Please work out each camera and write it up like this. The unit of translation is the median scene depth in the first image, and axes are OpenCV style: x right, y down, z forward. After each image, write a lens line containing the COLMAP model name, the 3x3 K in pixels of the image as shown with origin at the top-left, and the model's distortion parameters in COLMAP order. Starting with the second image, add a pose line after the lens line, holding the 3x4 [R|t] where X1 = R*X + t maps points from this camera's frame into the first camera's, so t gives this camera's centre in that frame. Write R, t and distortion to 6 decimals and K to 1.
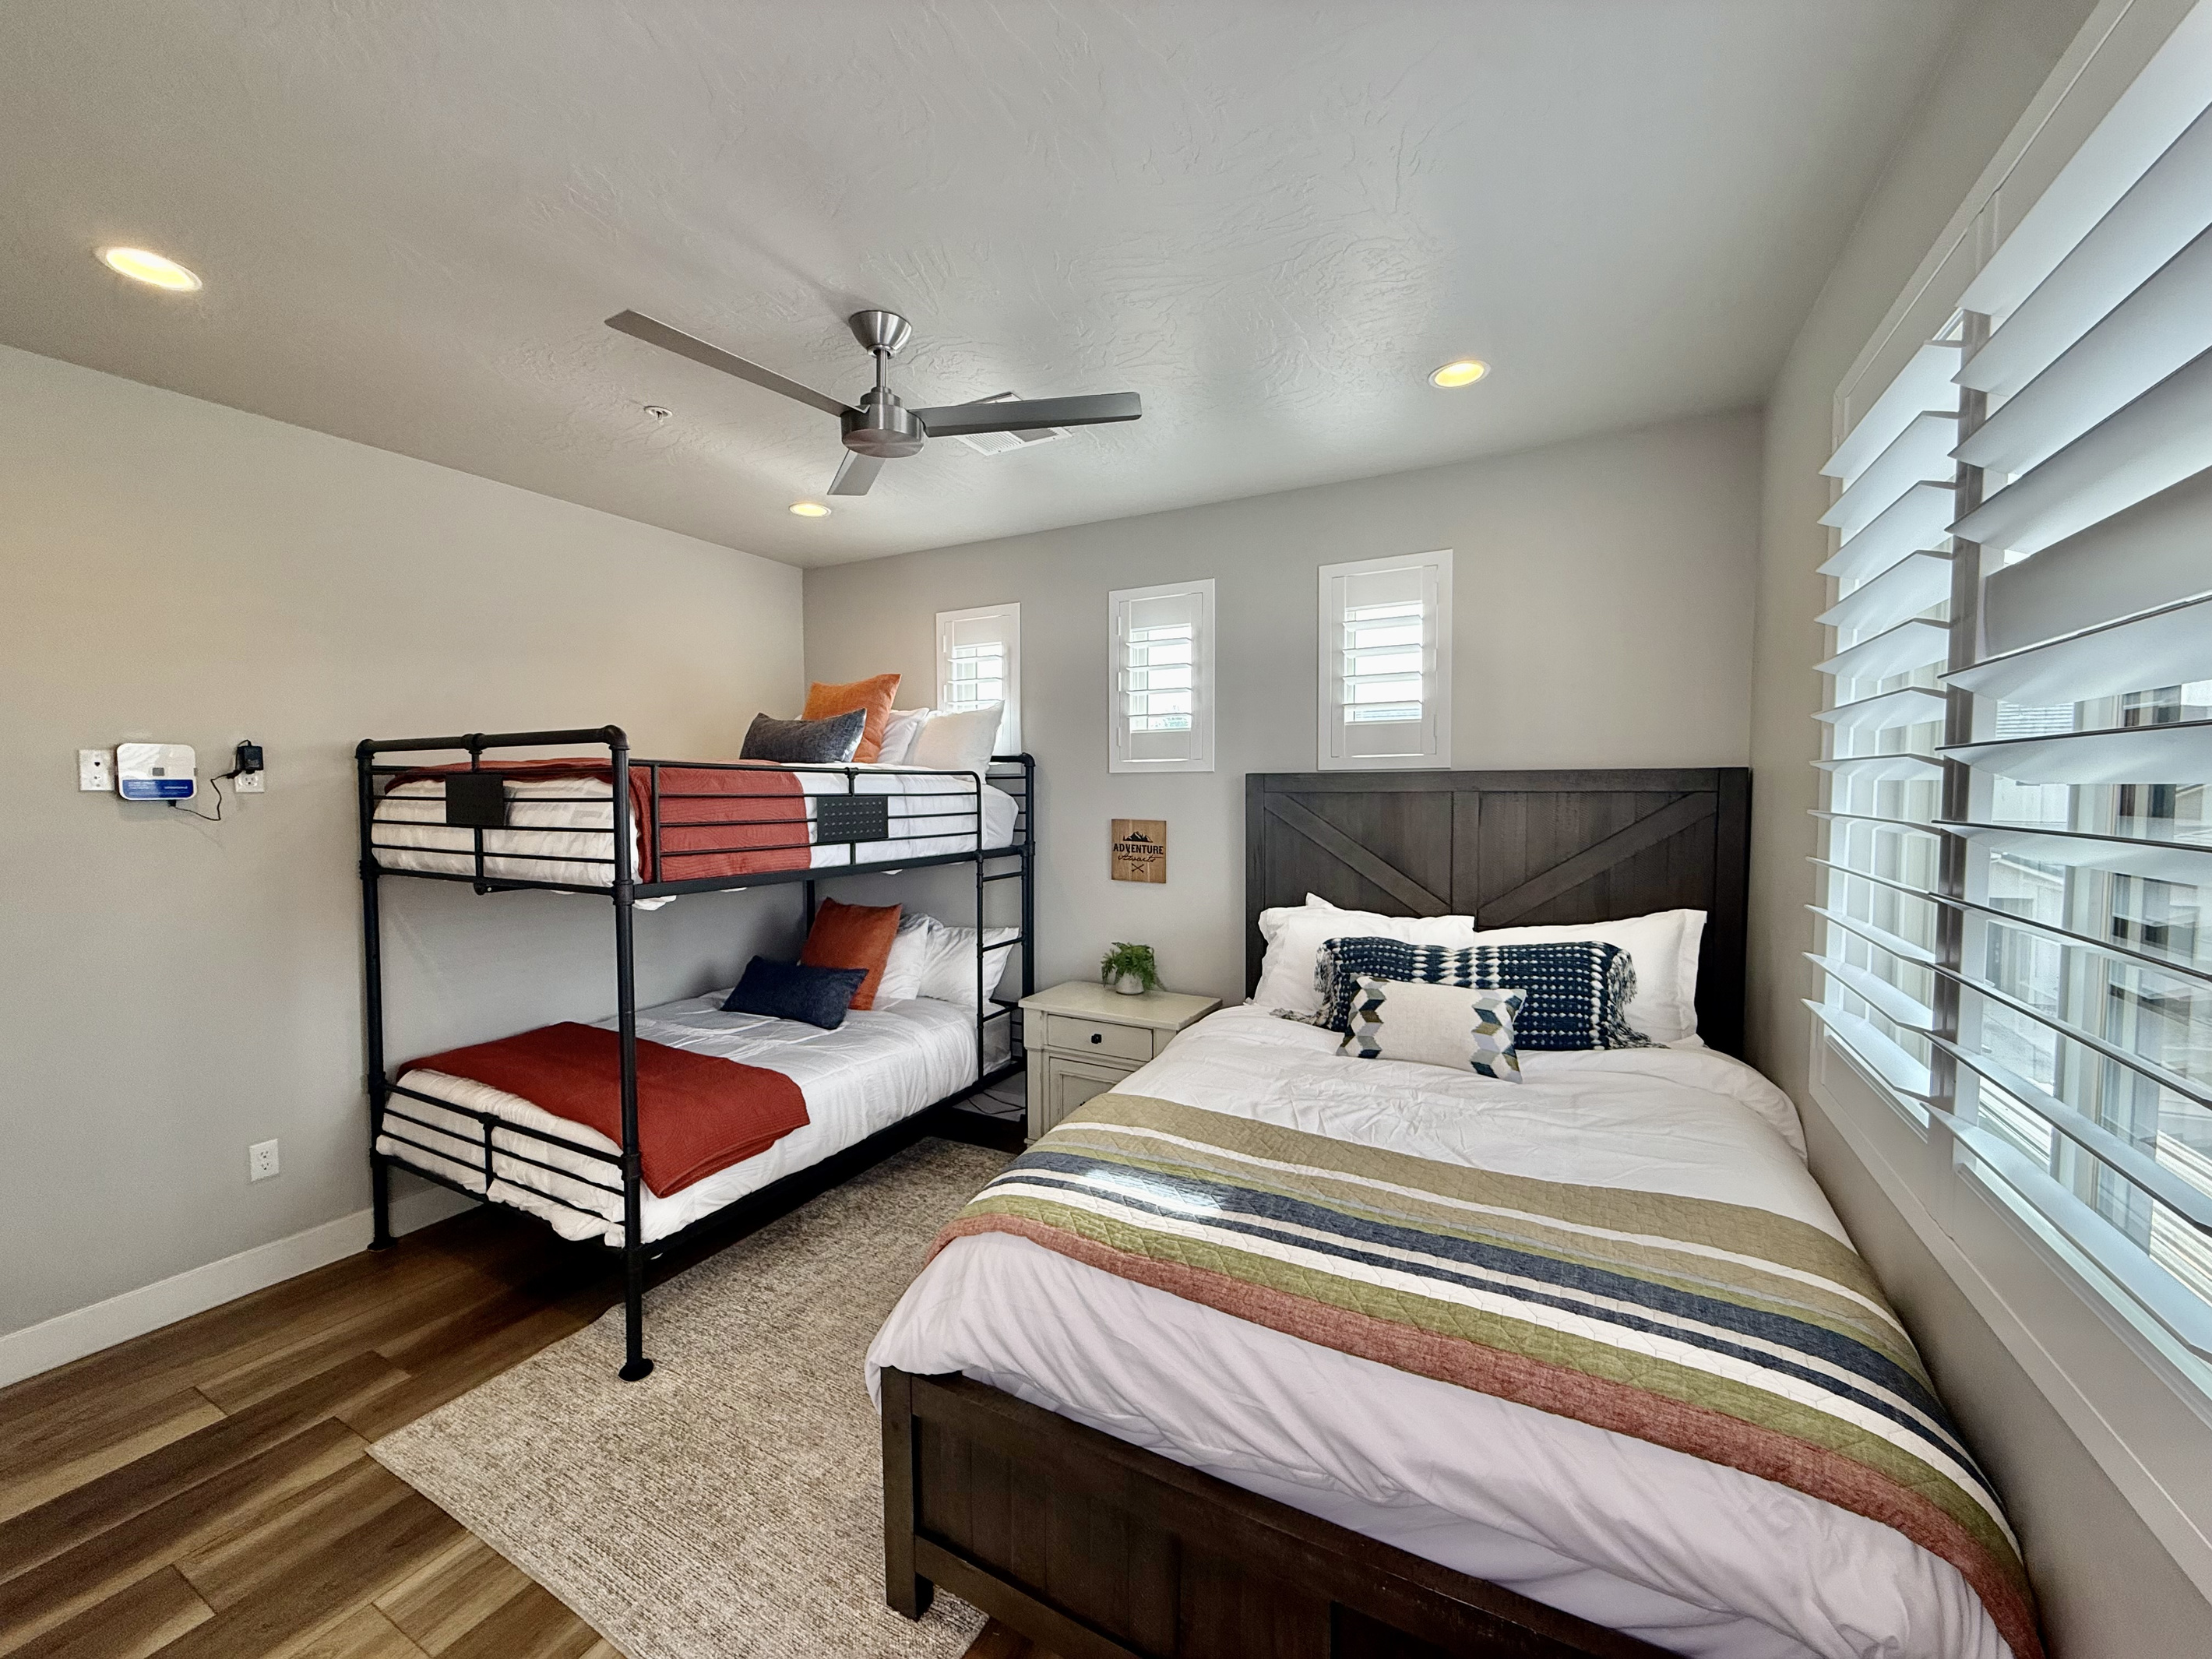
lens RADIAL K [[882.2, 0, 1104.2], [0, 882.2, 830.9], [0, 0, 1]] dist [-0.000976, 0.000528]
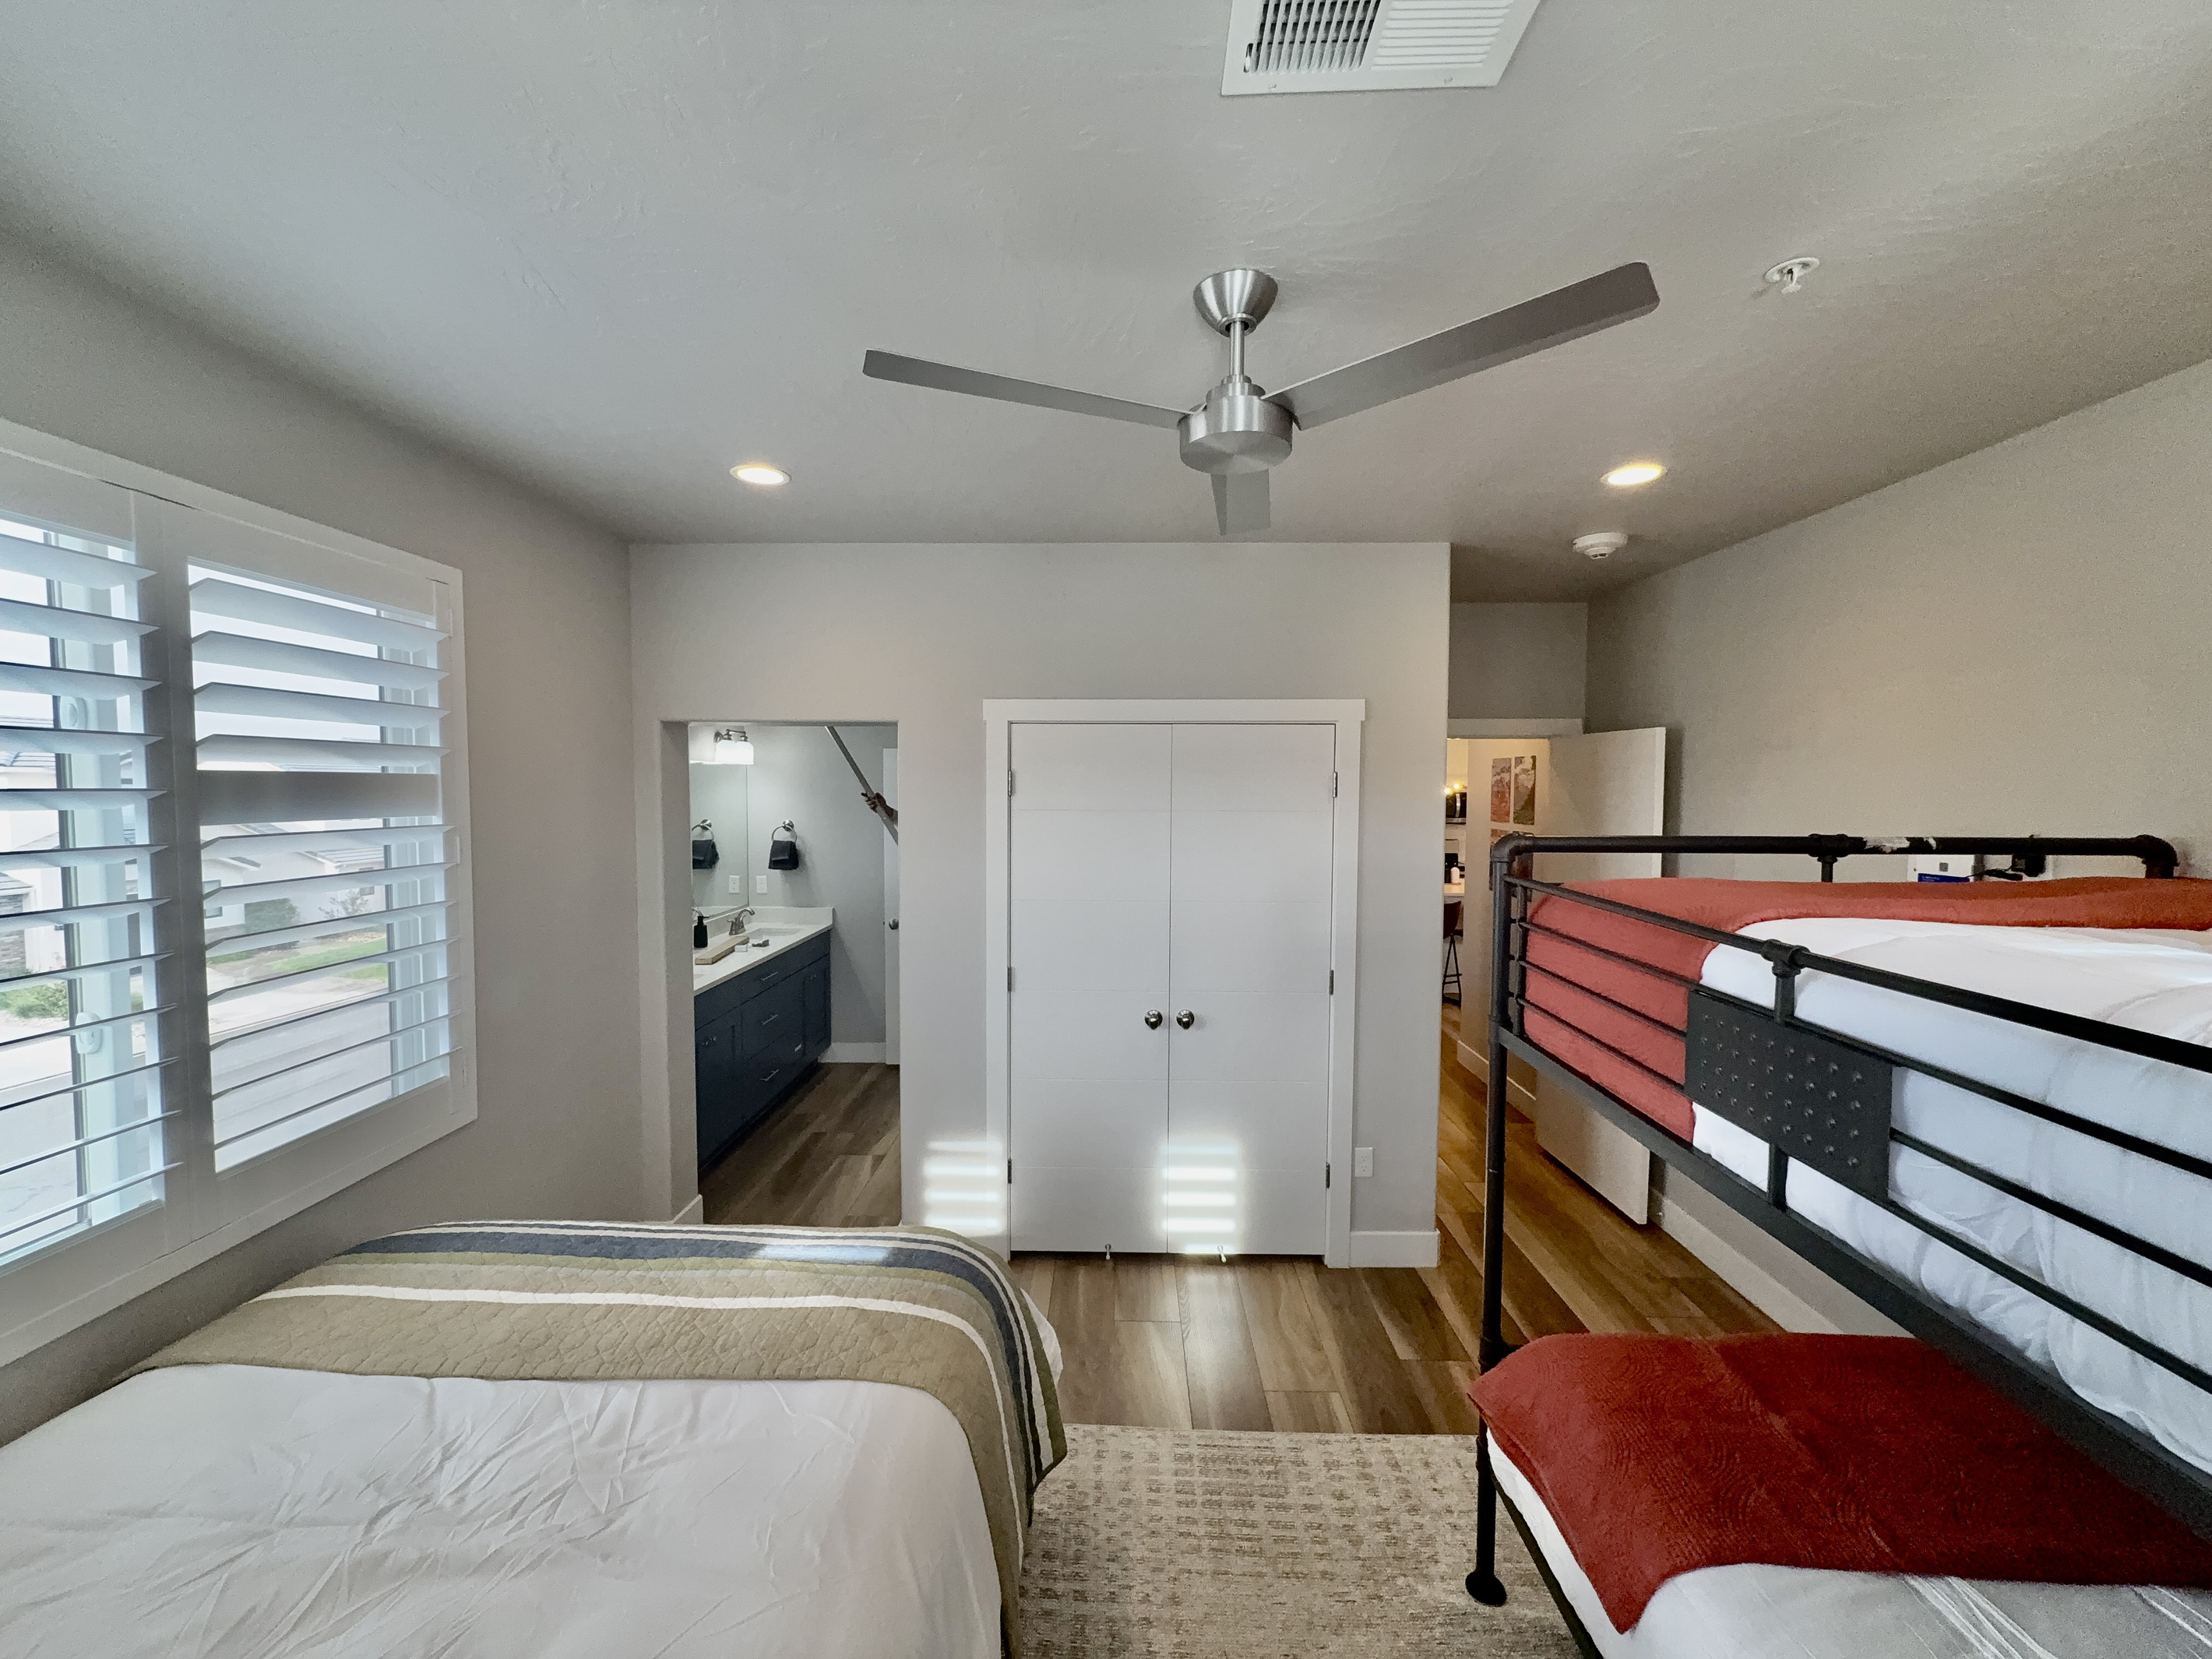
lens RADIAL K [[882.2, 0, 1101.6], [0, 882.2, 828.8], [0, 0, 1]] dist [-0.000976, 0.000528]
pose [[-0.894115, 0.018152, -0.447470, 0.139967], [-0.025362, 0.995522, 0.091062, -0.151043], [0.447119, 0.092769, -0.889651, 1.229643]]
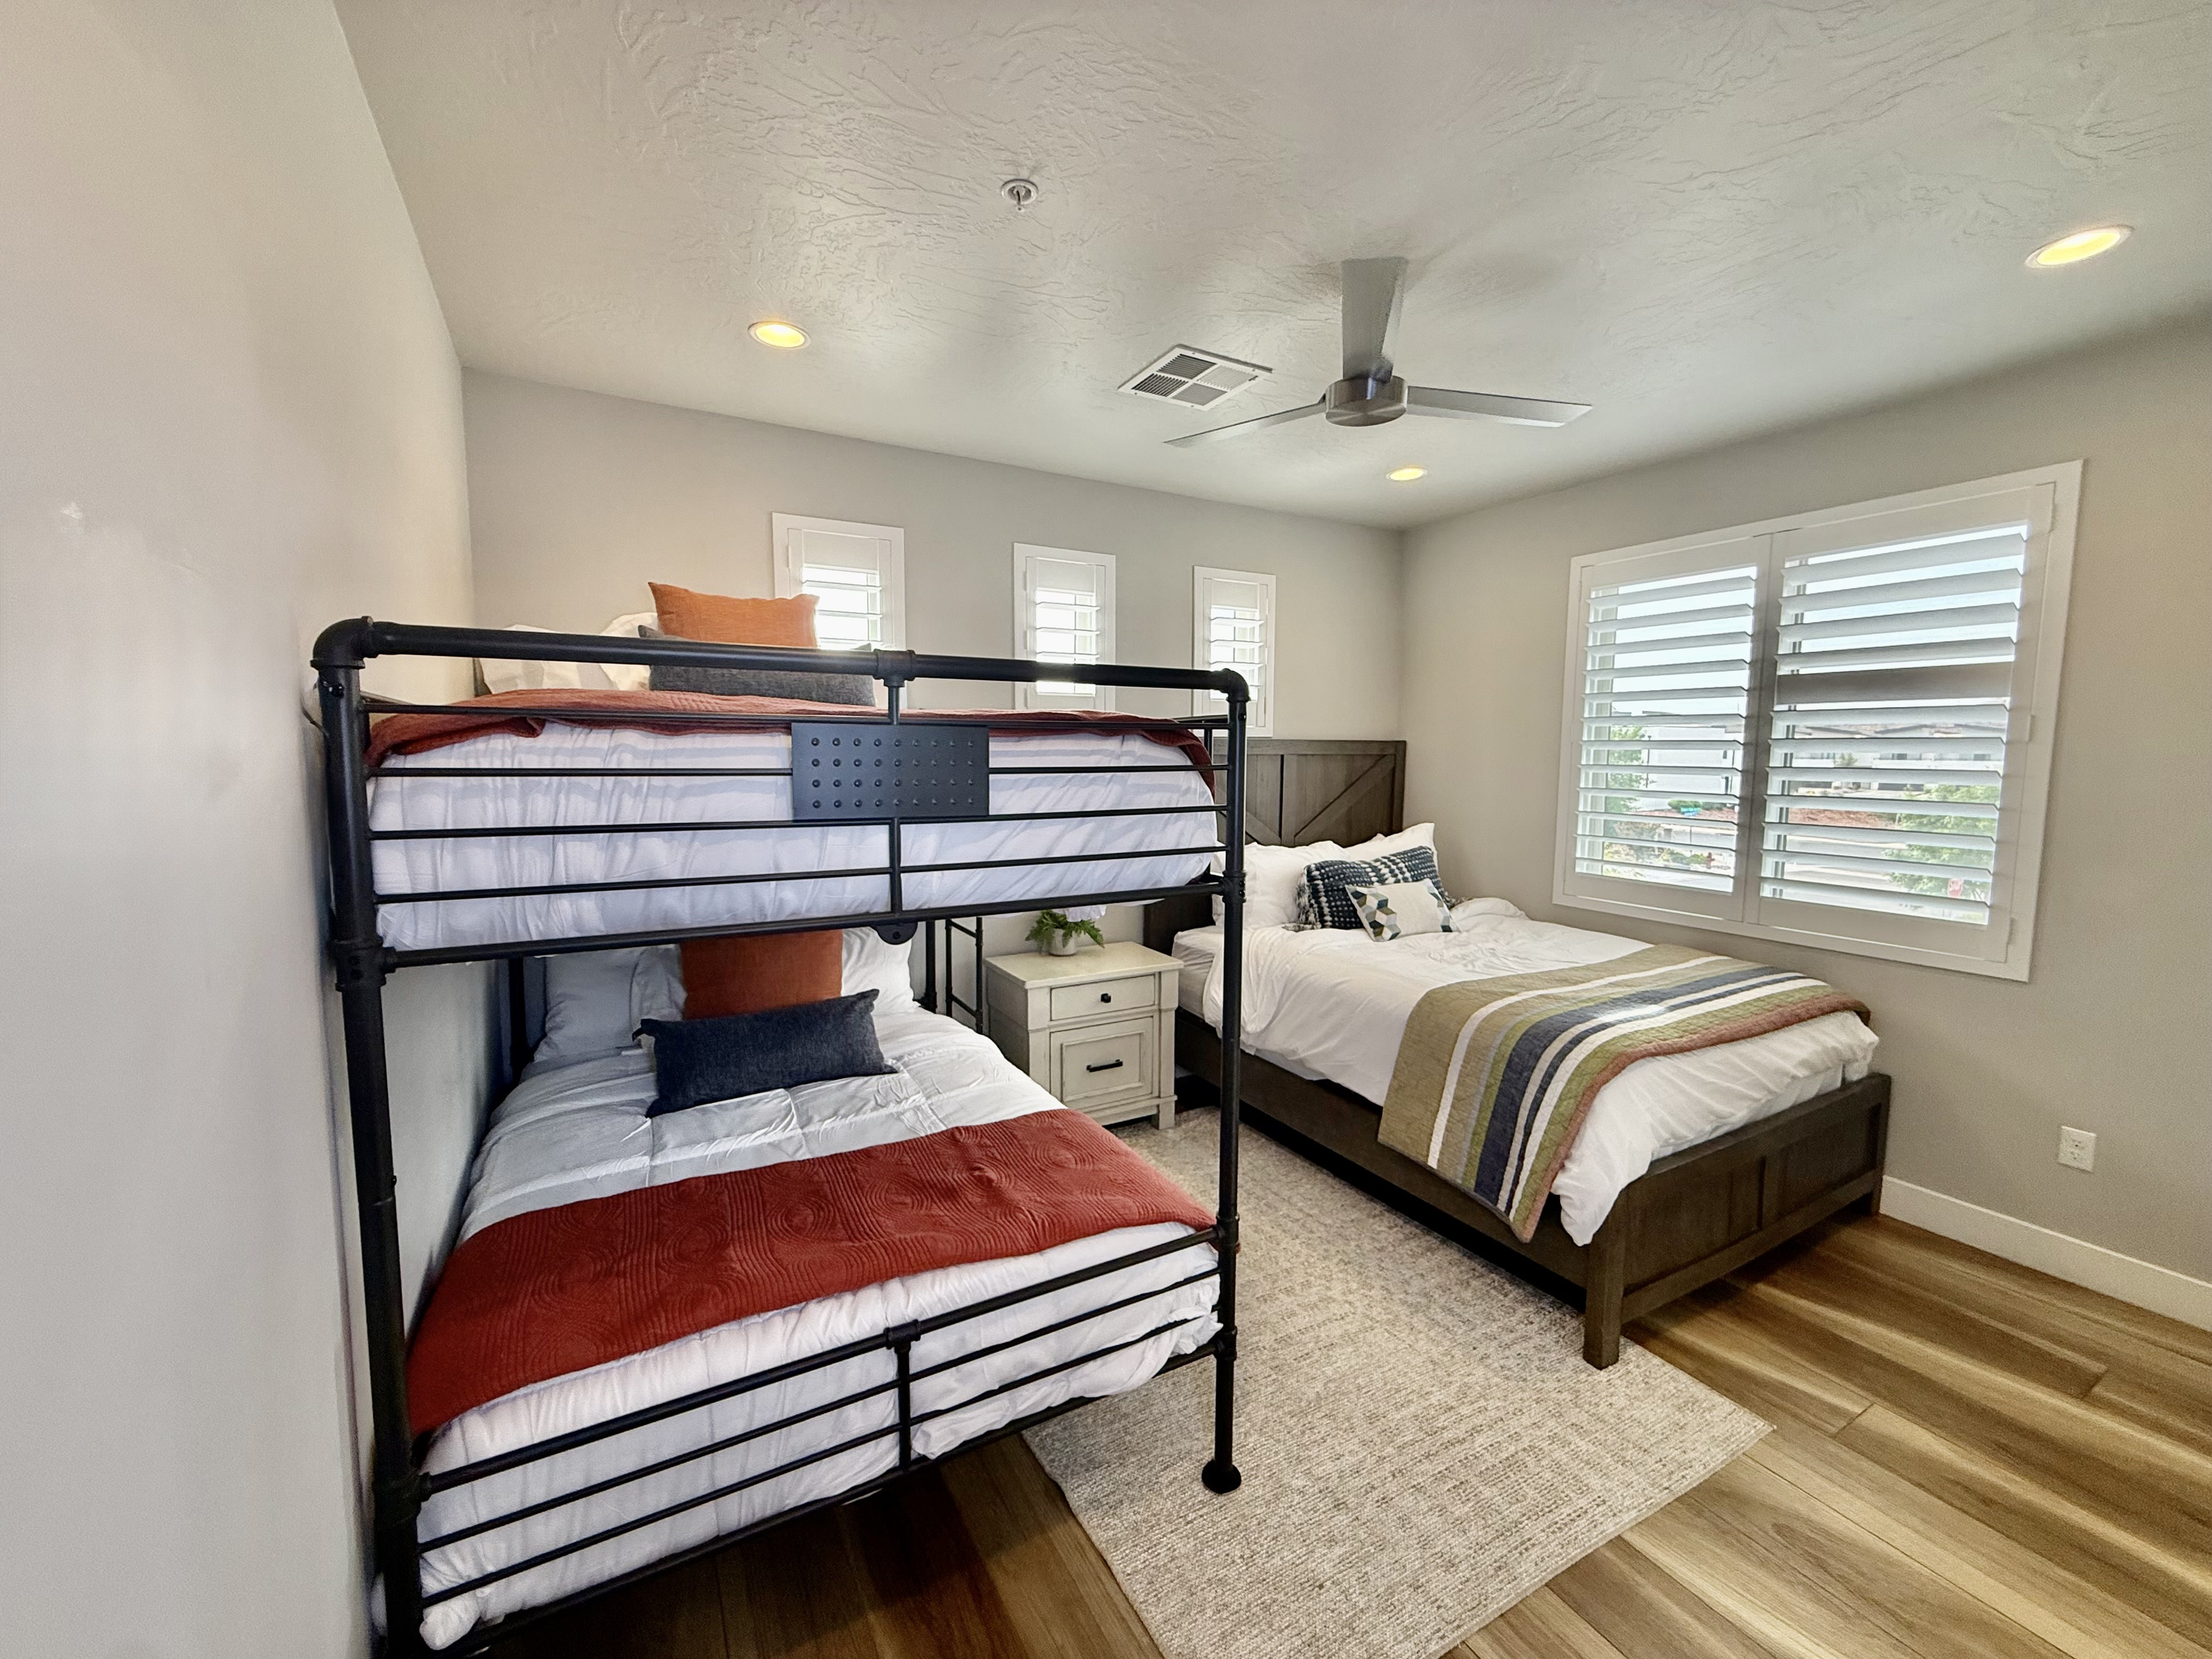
lens RADIAL K [[882.2, 0, 1092.9], [0, 882.2, 825.7], [0, 0, 1]] dist [-0.000976, 0.000528]
pose [[0.538611, -0.069283, 0.839701, -0.988508], [0.035674, 0.997595, 0.059428, -0.027187], [-0.841799, -0.002053, 0.539787, 0.535938]]
